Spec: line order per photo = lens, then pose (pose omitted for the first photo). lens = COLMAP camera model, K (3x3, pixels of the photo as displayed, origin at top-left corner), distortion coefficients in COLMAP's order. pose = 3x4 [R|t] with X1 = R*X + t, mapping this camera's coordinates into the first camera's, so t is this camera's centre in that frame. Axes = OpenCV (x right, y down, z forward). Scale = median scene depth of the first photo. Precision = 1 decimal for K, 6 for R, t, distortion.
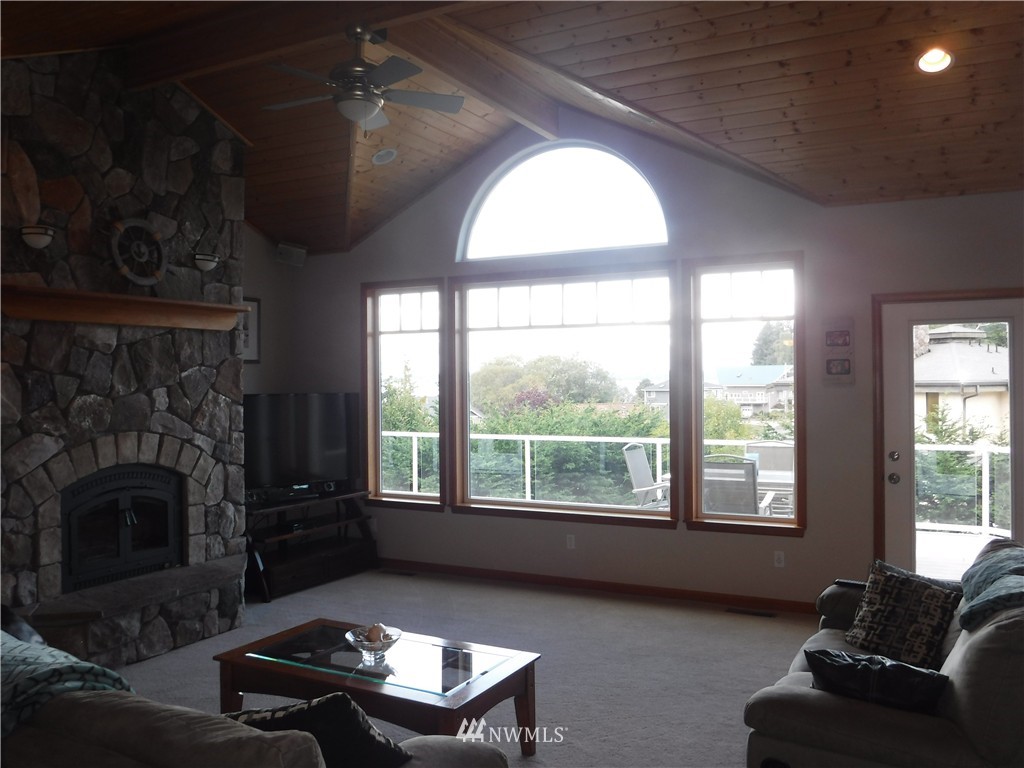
lens RADIAL K [[858.8, 0, 511.1], [0, 858.8, 375.6], [0, 0, 1]] dist [-0.080732, 0.045375]
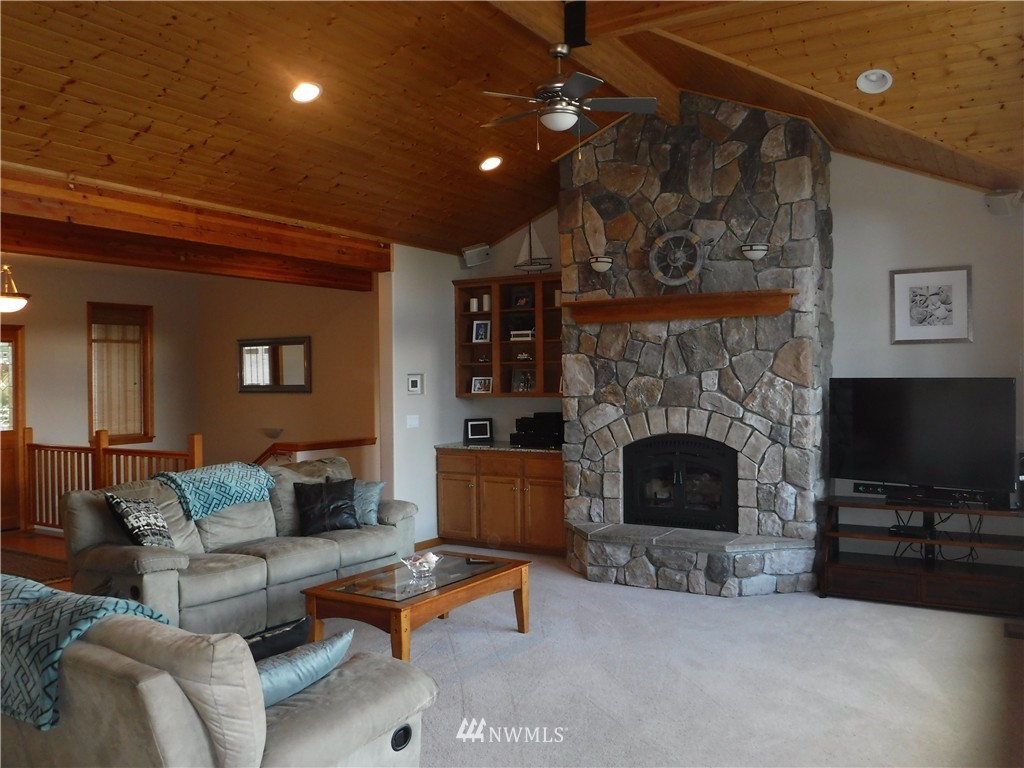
lens RADIAL K [[858.8, 0, 508.6], [0, 858.8, 382.6], [0, 0, 1]] dist [-0.080732, 0.045375]
pose [[-0.069448, 0.007666, -0.997556, 0.777194], [0.012234, 0.999902, 0.006832, 0.019576], [0.997511, -0.011730, -0.069535, 0.829269]]
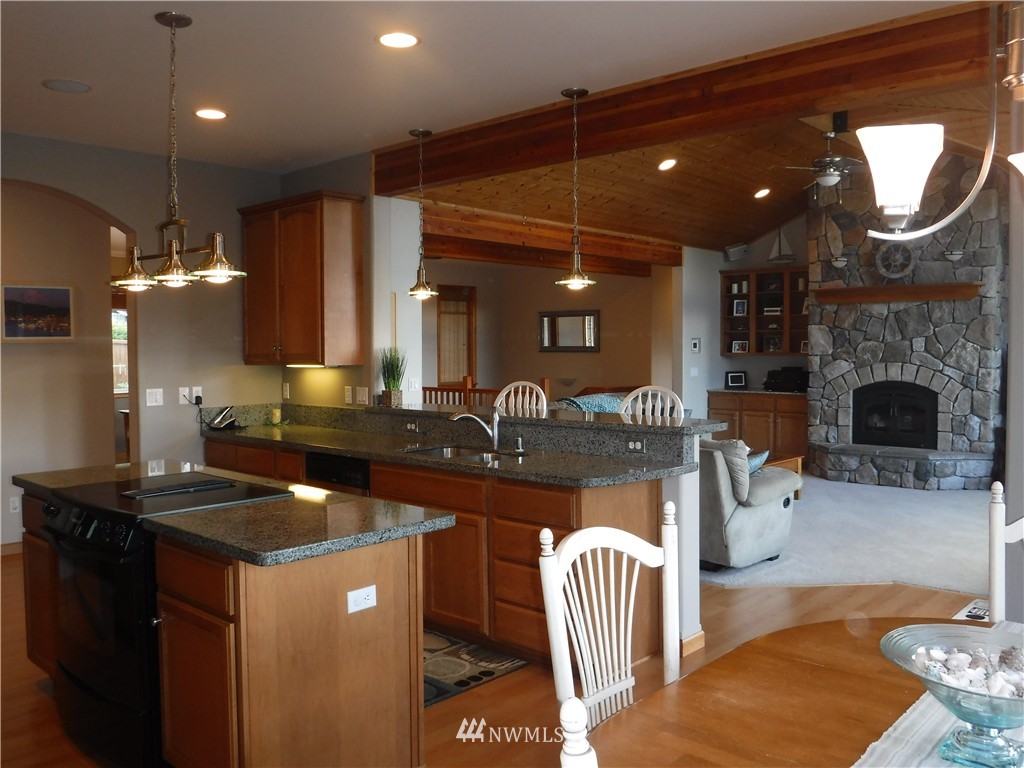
lens RADIAL K [[858.8, 0, 514.3], [0, 858.8, 378.4], [0, 0, 1]] dist [-0.080732, 0.045375]
pose [[-0.252127, 0.039510, -0.966887, 1.416512], [0.005239, 0.999207, 0.039465, 0.025663], [0.967680, 0.004885, -0.252134, 0.668901]]
